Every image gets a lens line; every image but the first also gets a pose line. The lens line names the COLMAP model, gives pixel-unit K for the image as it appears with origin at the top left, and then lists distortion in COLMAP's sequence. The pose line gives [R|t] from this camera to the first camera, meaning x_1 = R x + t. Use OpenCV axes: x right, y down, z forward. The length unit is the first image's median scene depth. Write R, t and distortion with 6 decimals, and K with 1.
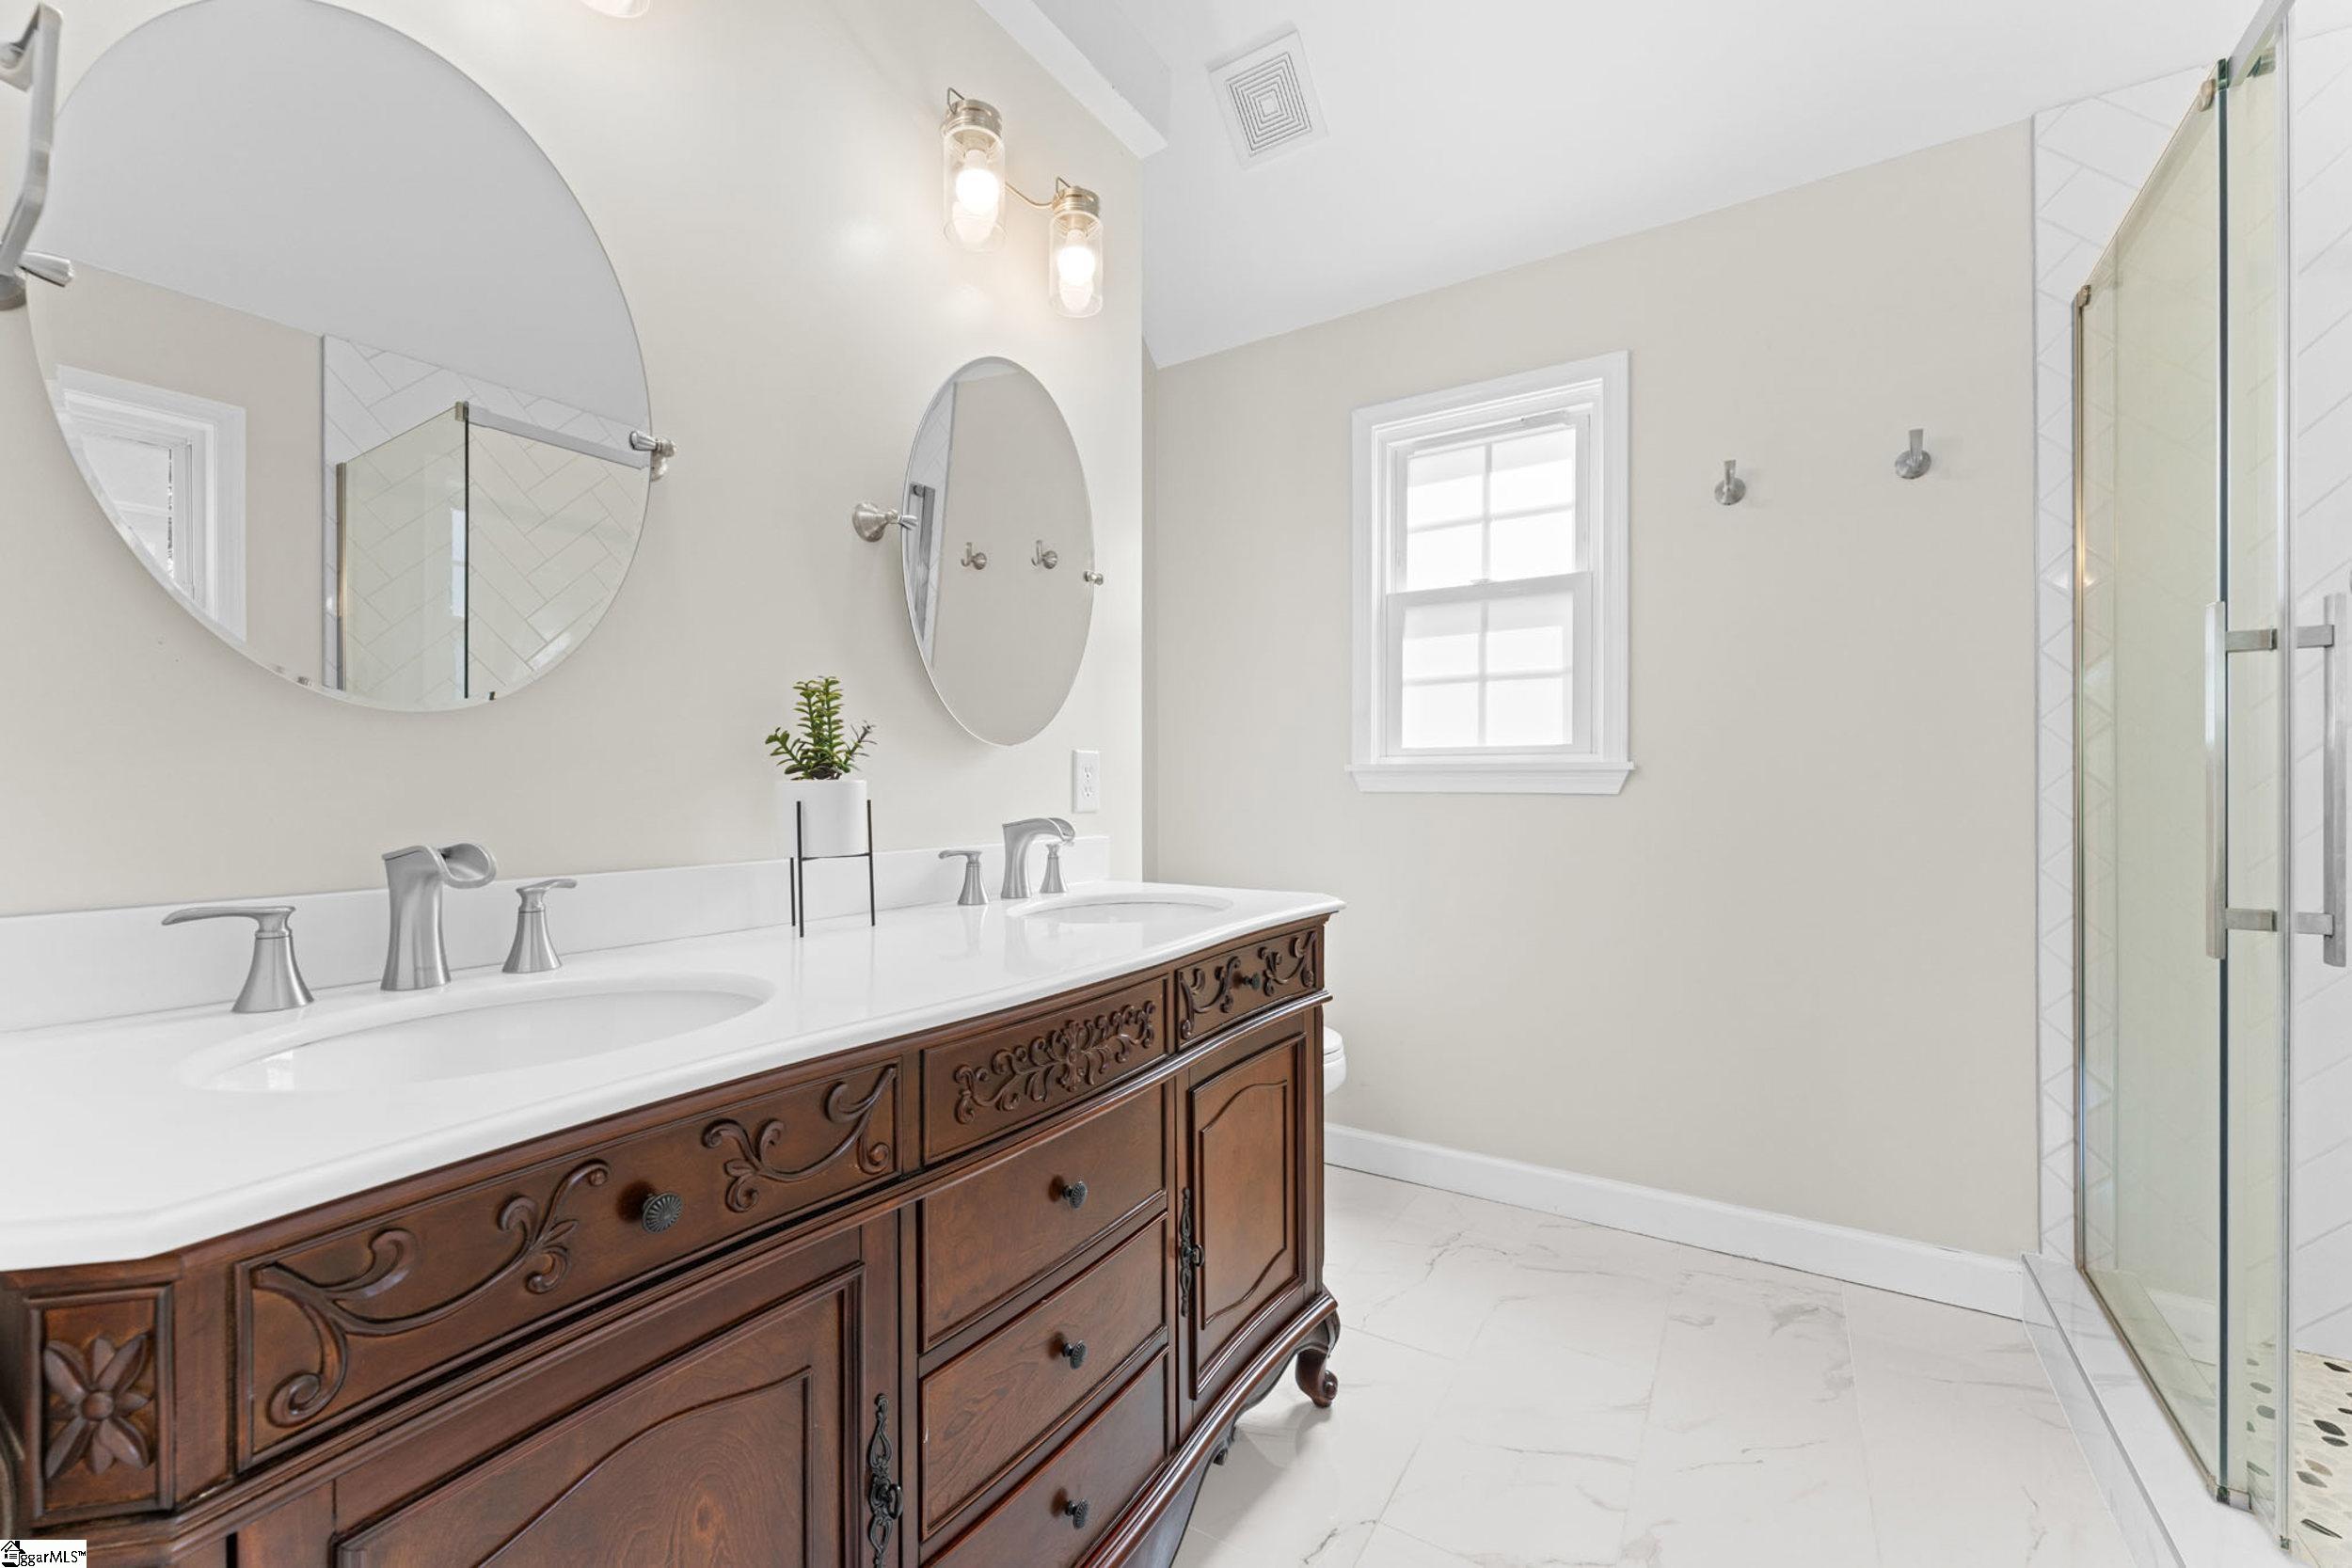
lens RADIAL K [[947.5, 0, 1160.2], [0, 947.5, 783.3], [0, 0, 1]] dist [-0.002636, -0.000152]
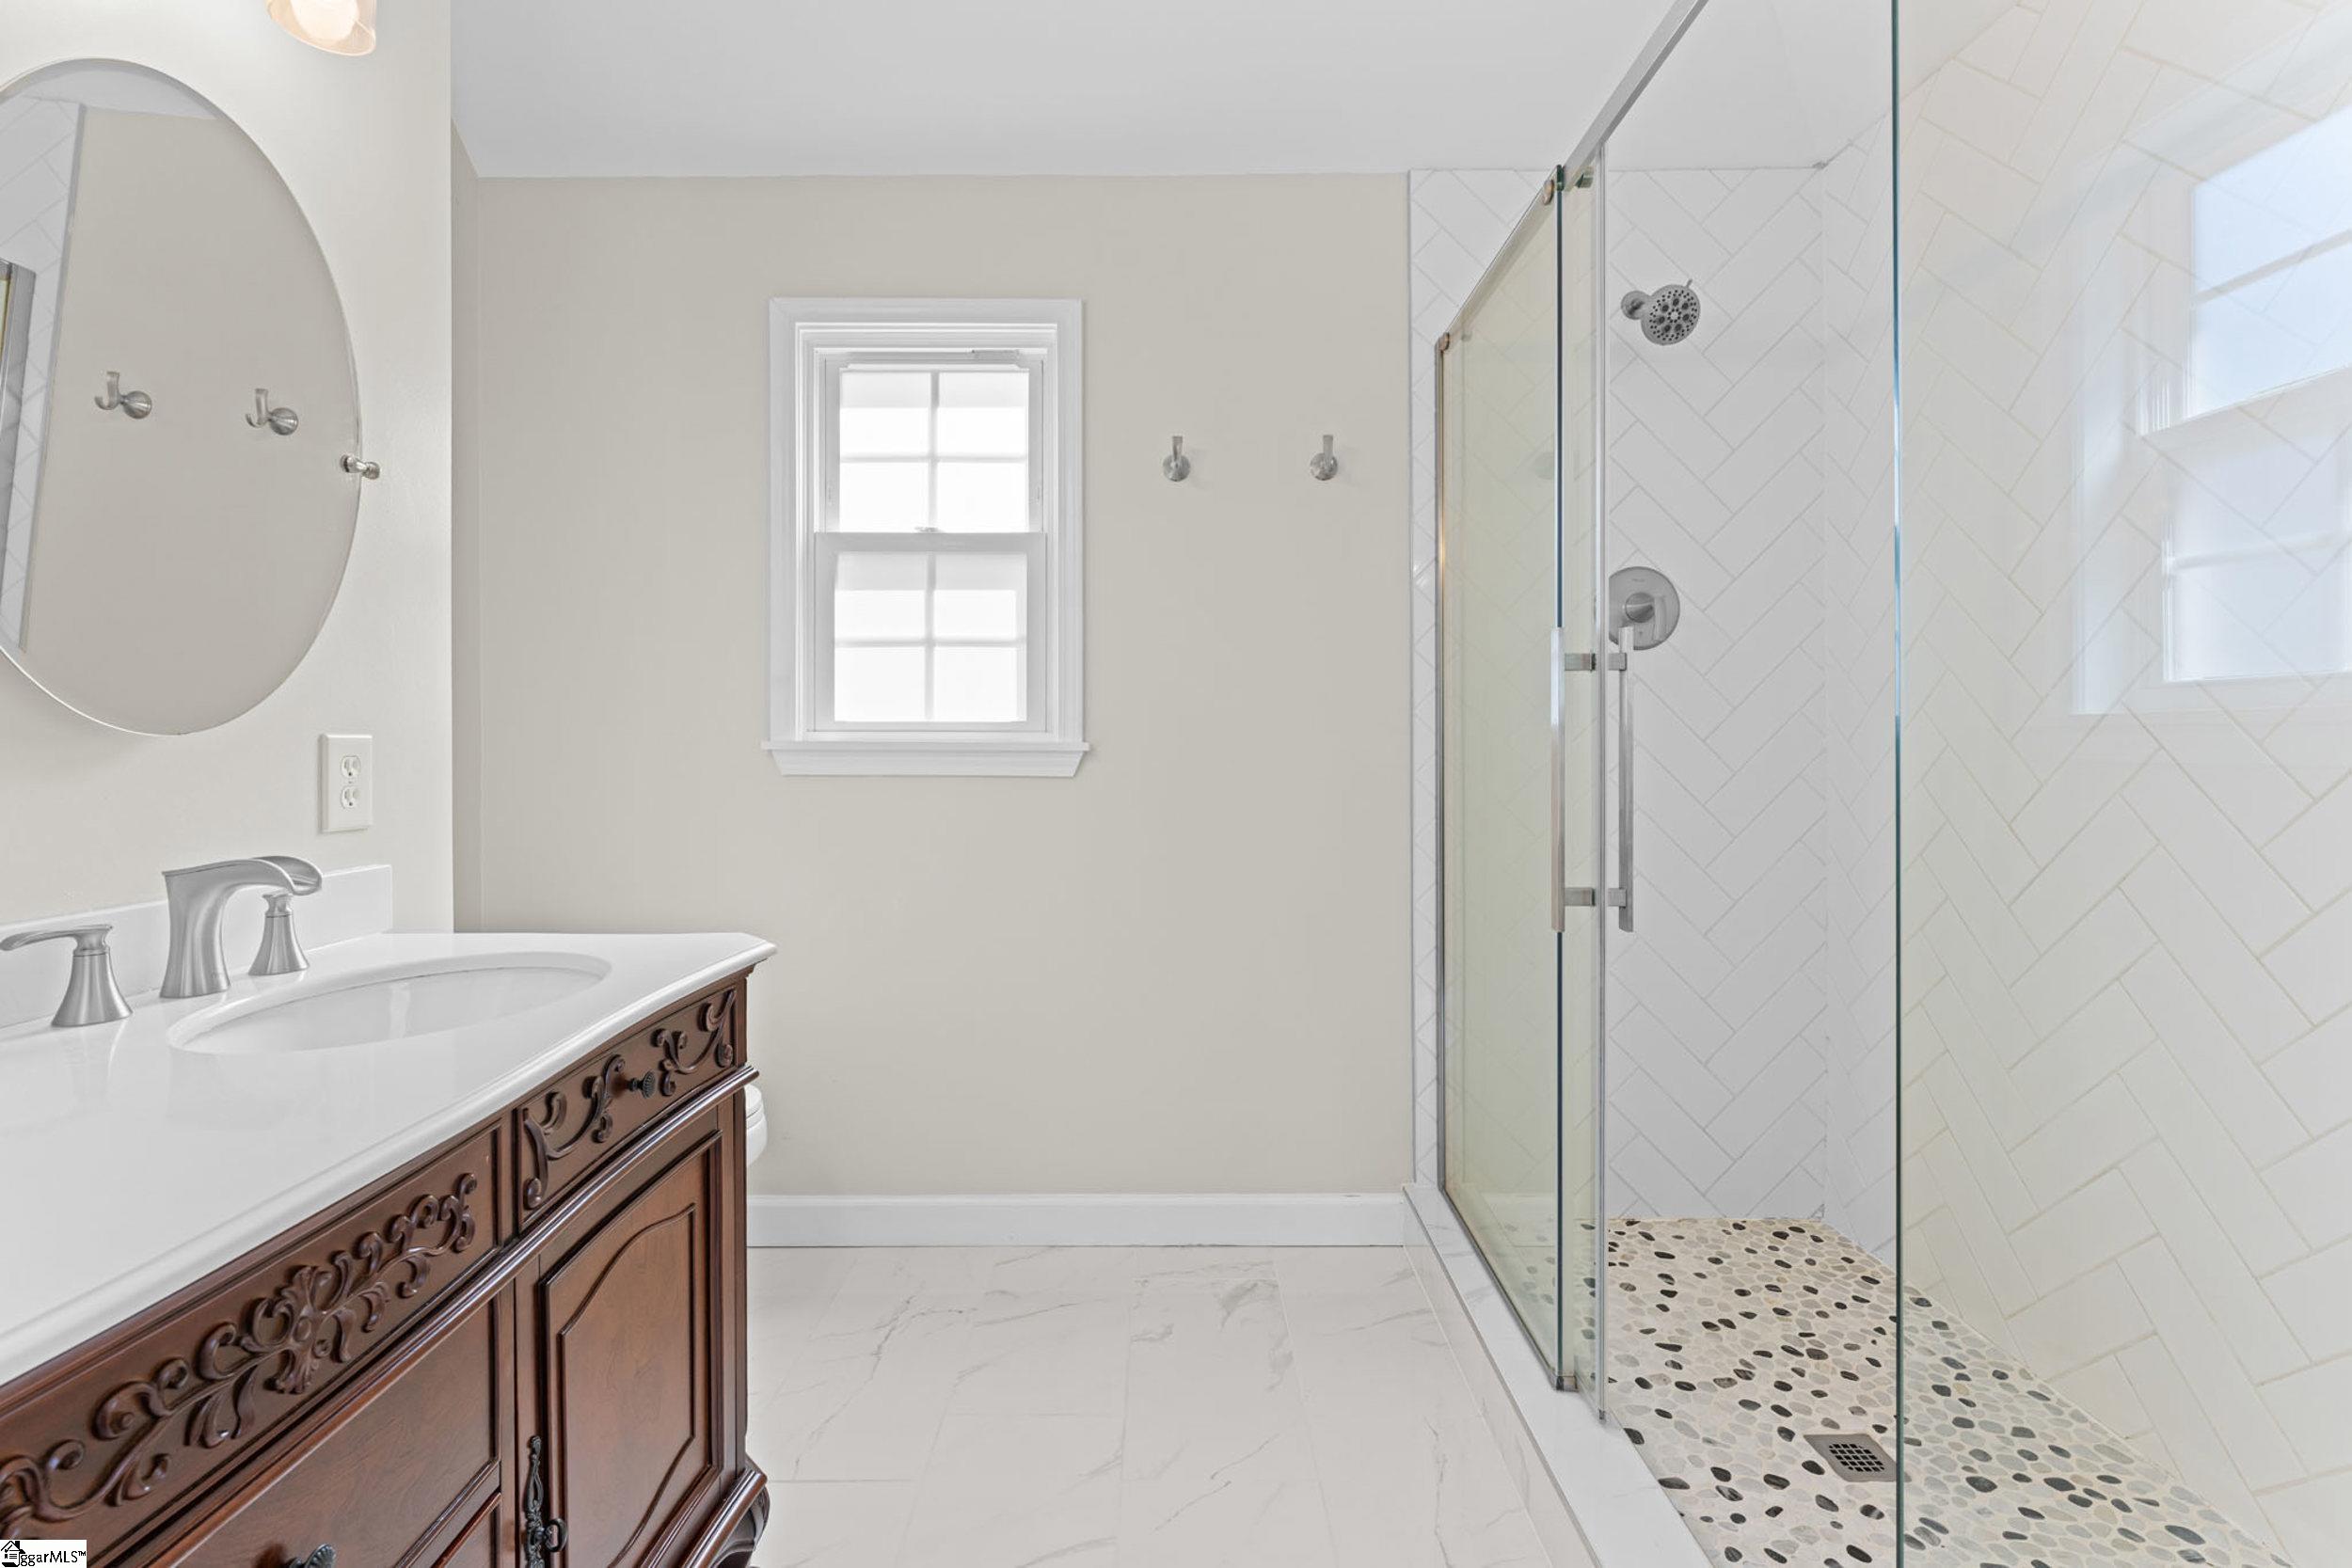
lens RADIAL K [[1015.4, 0, 1144.5], [0, 1015.4, 724.6], [0, 0, 1]] dist [0.002662, -0.002208]
pose [[0.838496, -0.002784, 0.544901, -0.000196], [0.000218, 0.999989, 0.004774, -0.051199], [-0.544908, -0.003884, 0.838487, 0.146505]]
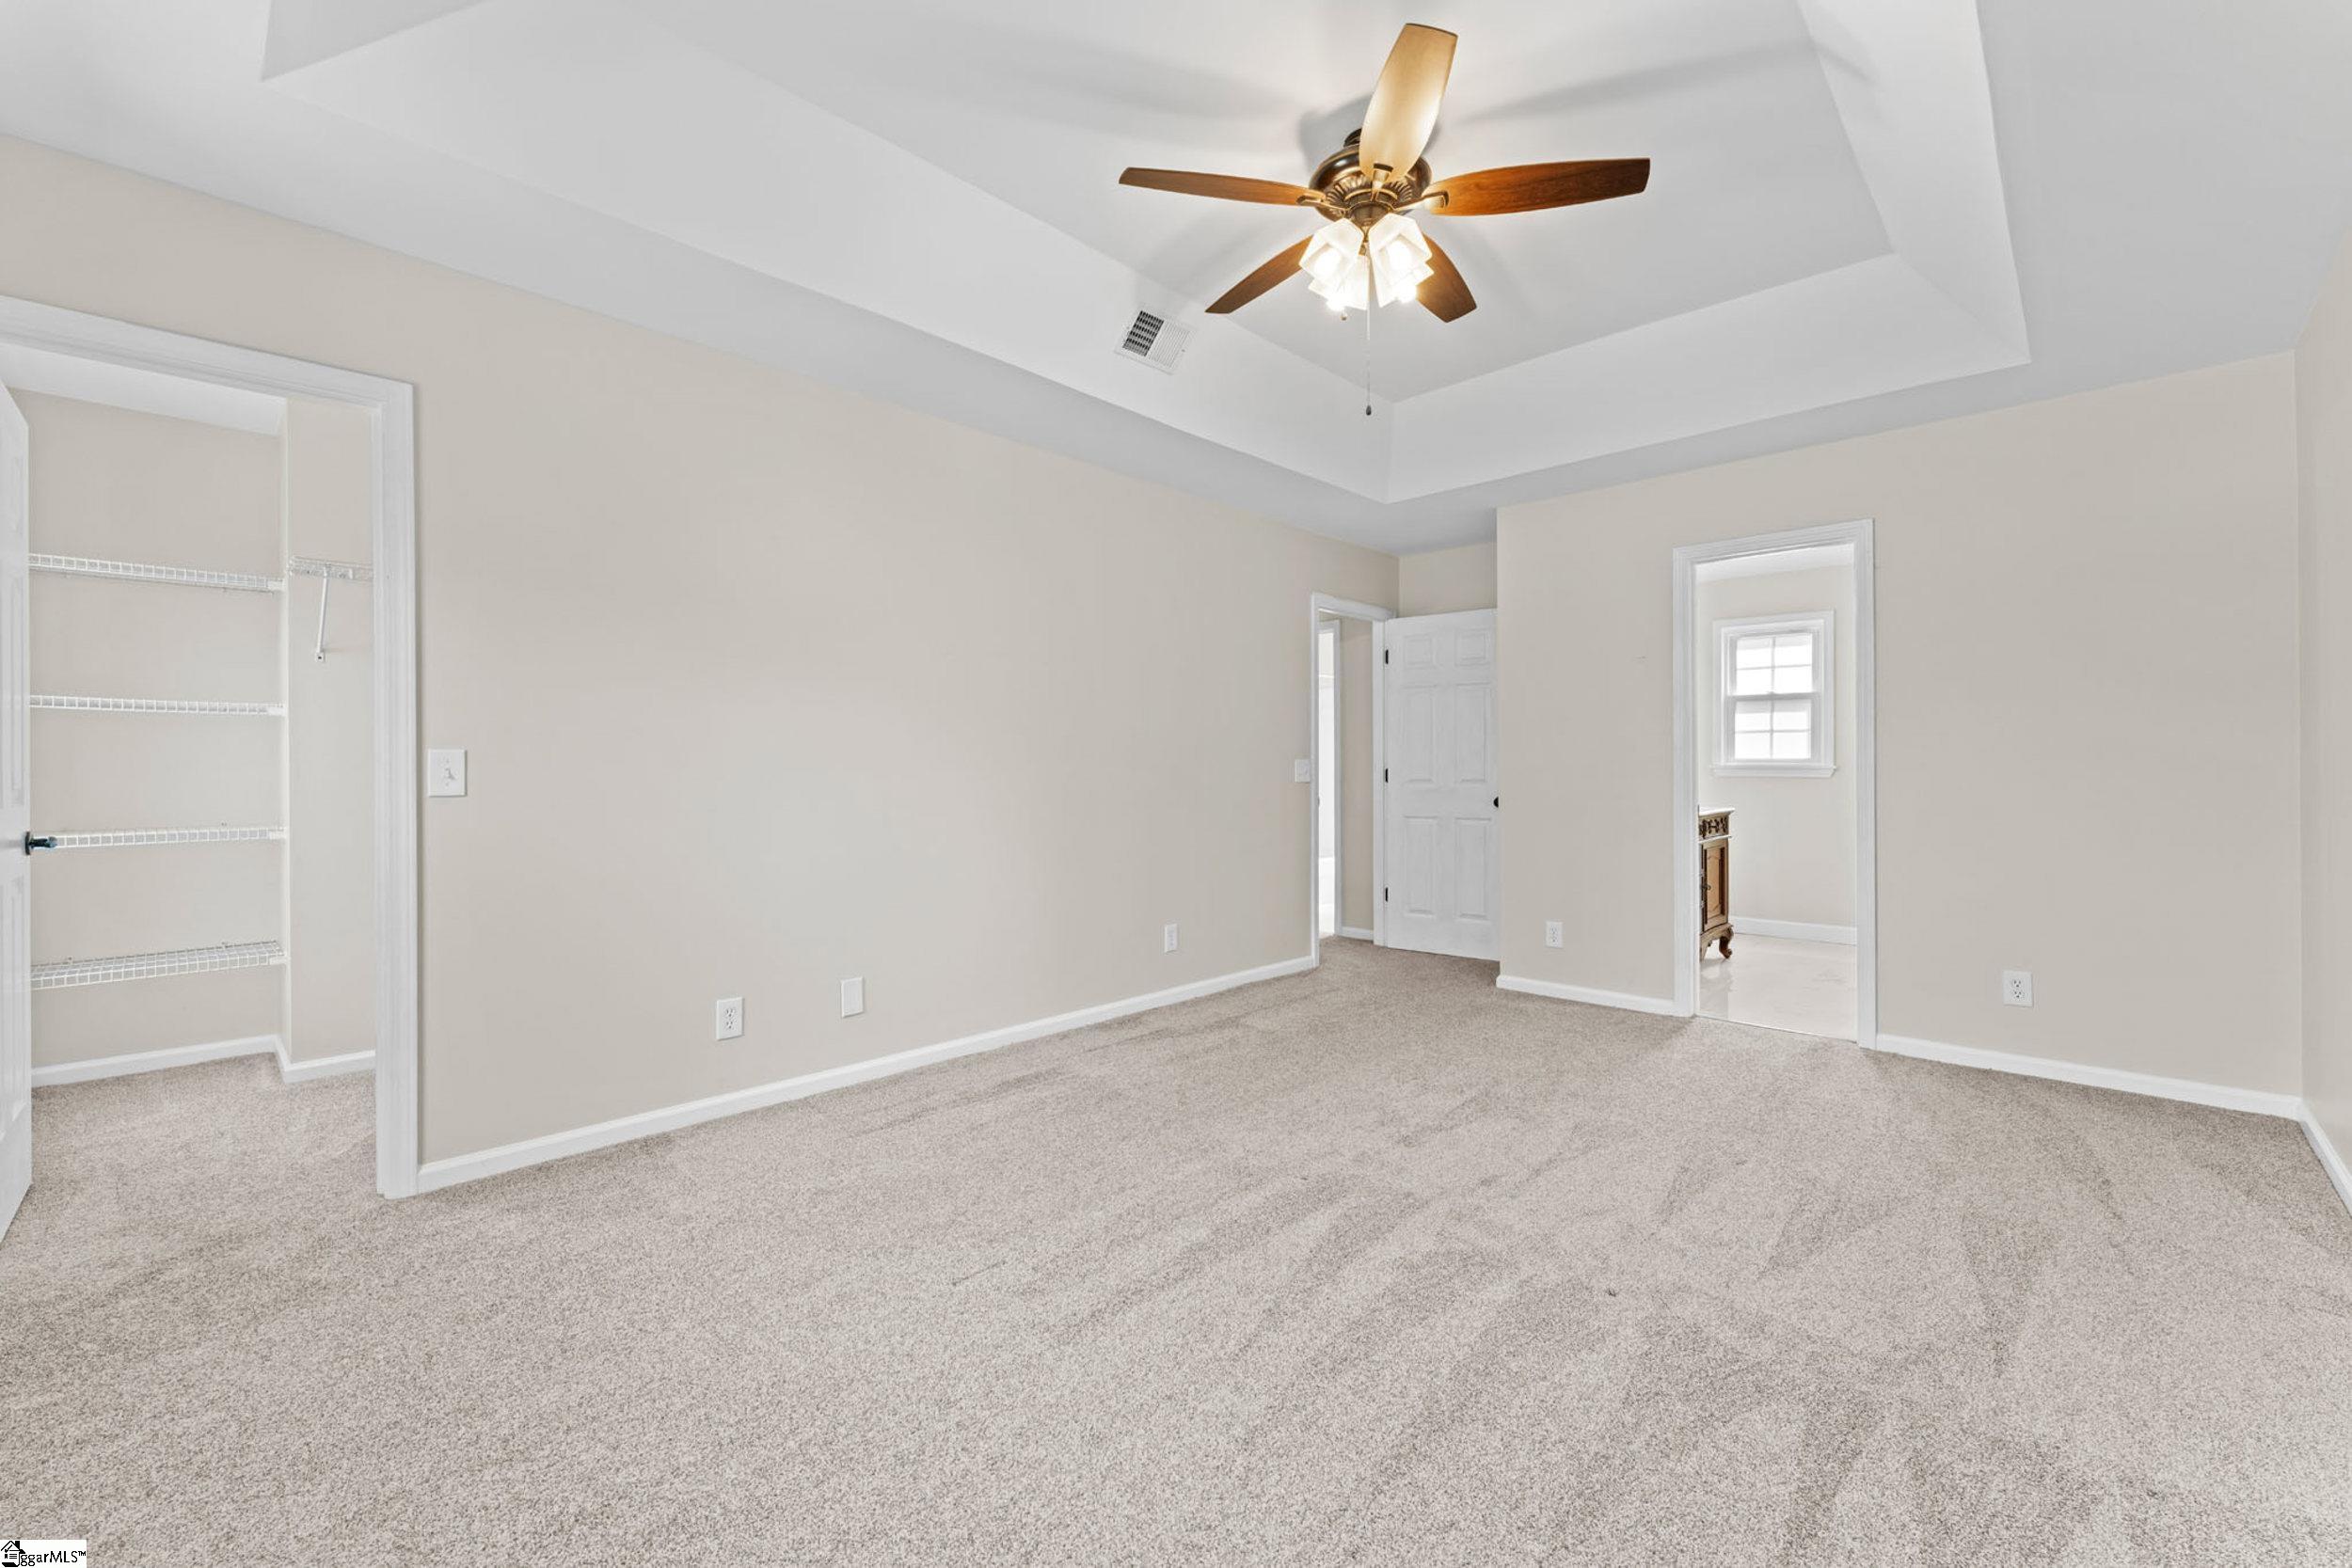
lens RADIAL K [[947.5, 0, 1182.2], [0, 947.5, 759.5], [0, 0, 1]] dist [-0.002636, -0.000152]
pose [[0.981996, 0.001117, -0.188897, -0.911787], [-0.001231, 0.999999, -0.000488, -0.041800], [0.188896, 0.000712, 0.981997, -2.227606]]
